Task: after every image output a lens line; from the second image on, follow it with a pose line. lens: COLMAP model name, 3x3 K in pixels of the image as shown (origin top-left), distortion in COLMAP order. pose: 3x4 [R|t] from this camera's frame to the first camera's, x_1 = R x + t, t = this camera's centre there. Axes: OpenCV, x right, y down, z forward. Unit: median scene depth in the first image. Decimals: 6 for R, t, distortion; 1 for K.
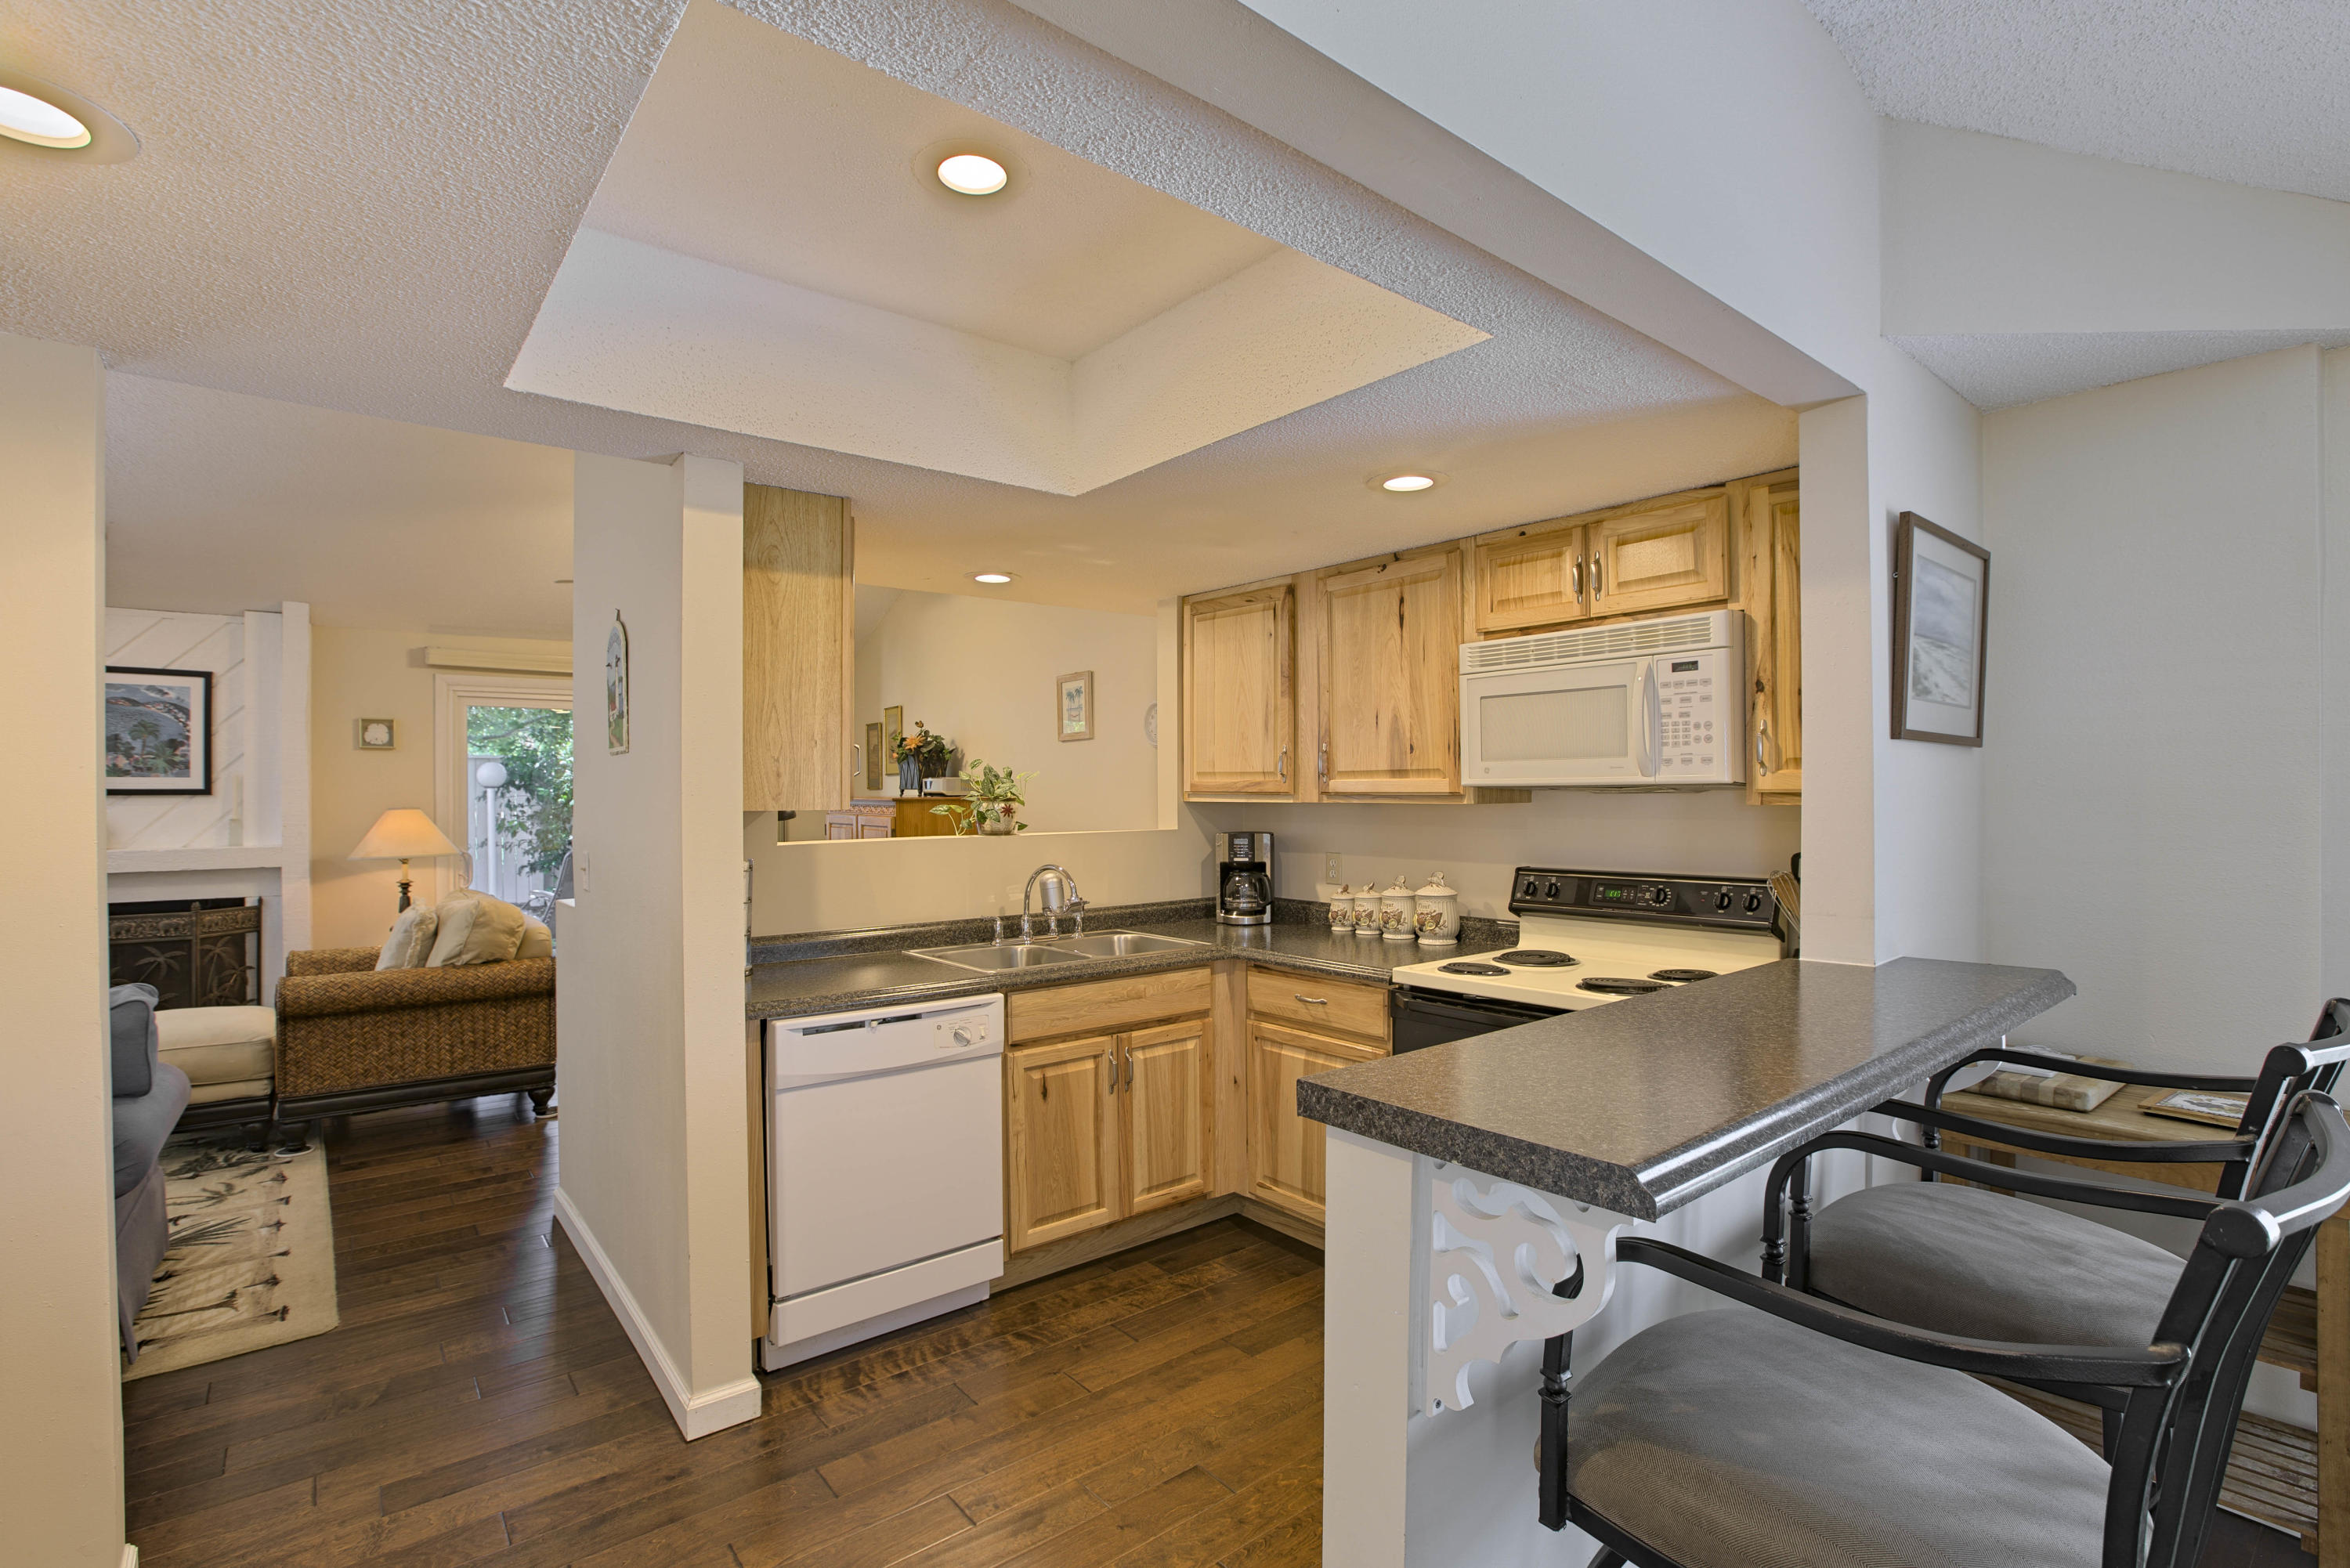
lens RADIAL K [[1089.1, 0, 1194.4], [0, 1089.1, 790.2], [0, 0, 1]] dist [-0.049750, 0.013757]
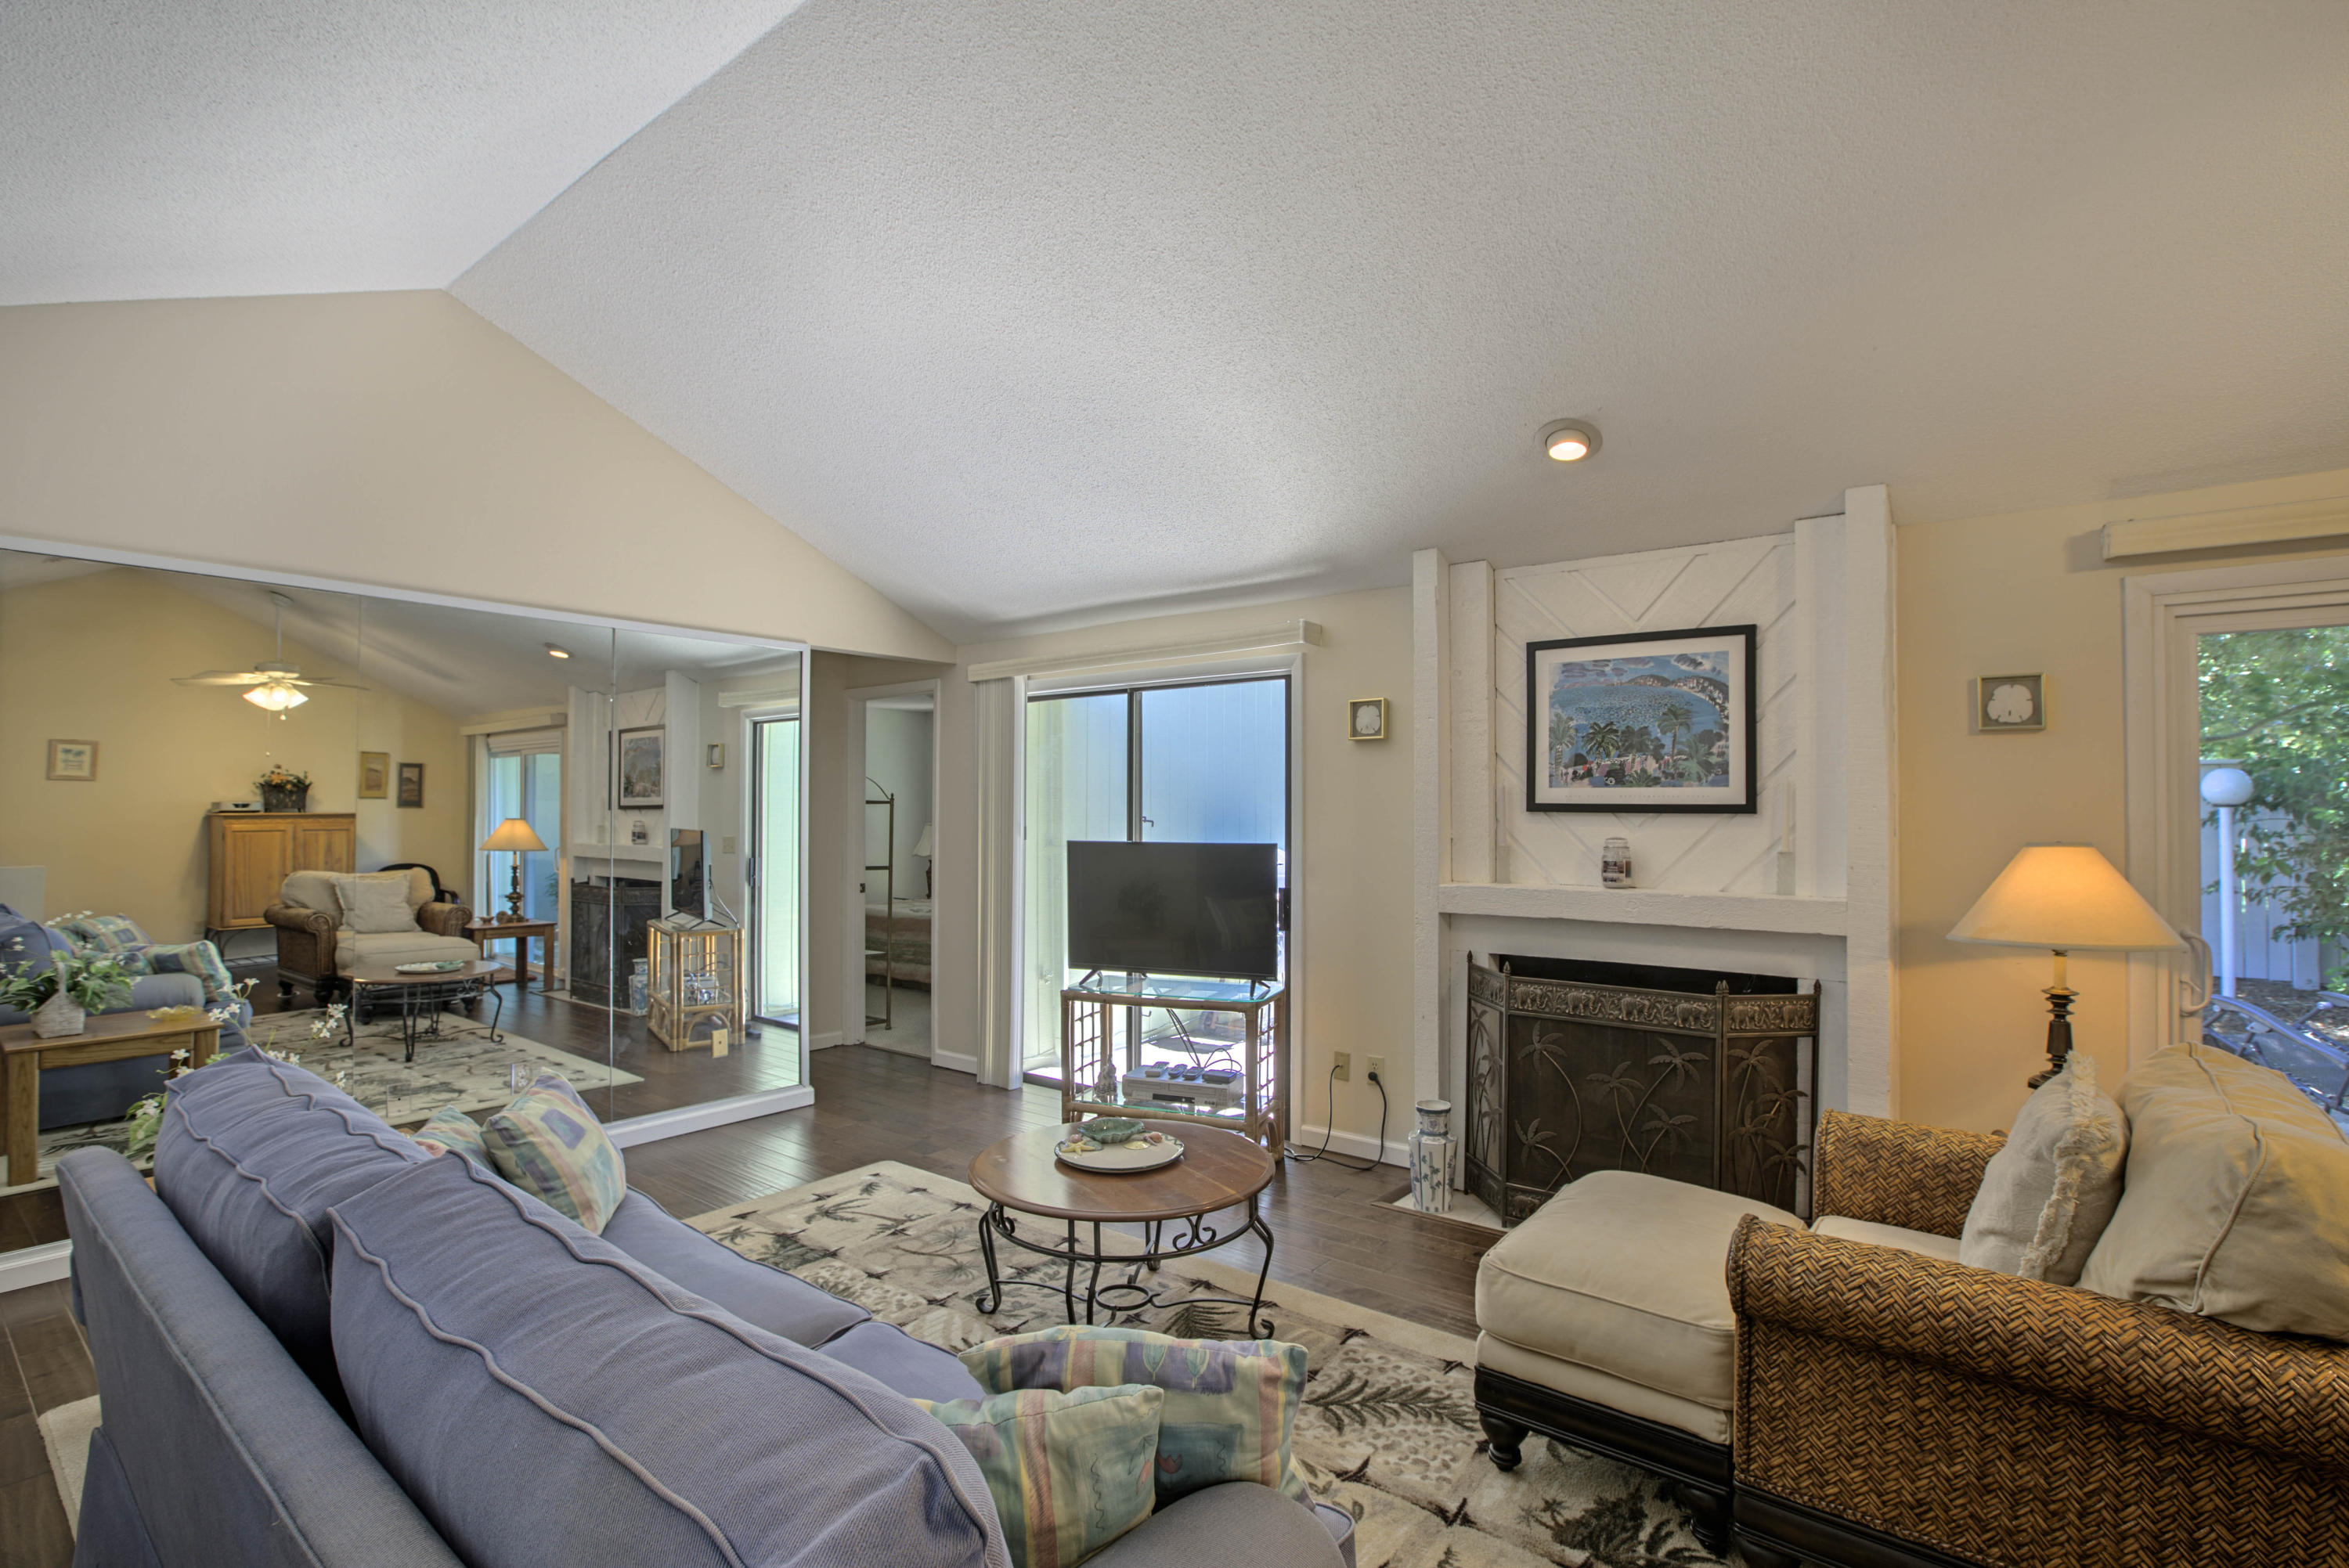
lens RADIAL K [[1088.6, 0, 1193.9], [0, 1088.6, 790.2], [0, 0, 1]] dist [-0.049750, 0.013757]
pose [[0.219100, -0.012369, -0.975624, -0.359310], [-0.006186, 0.999882, -0.014066, 0.001596], [0.975683, 0.009117, 0.218998, 0.512487]]
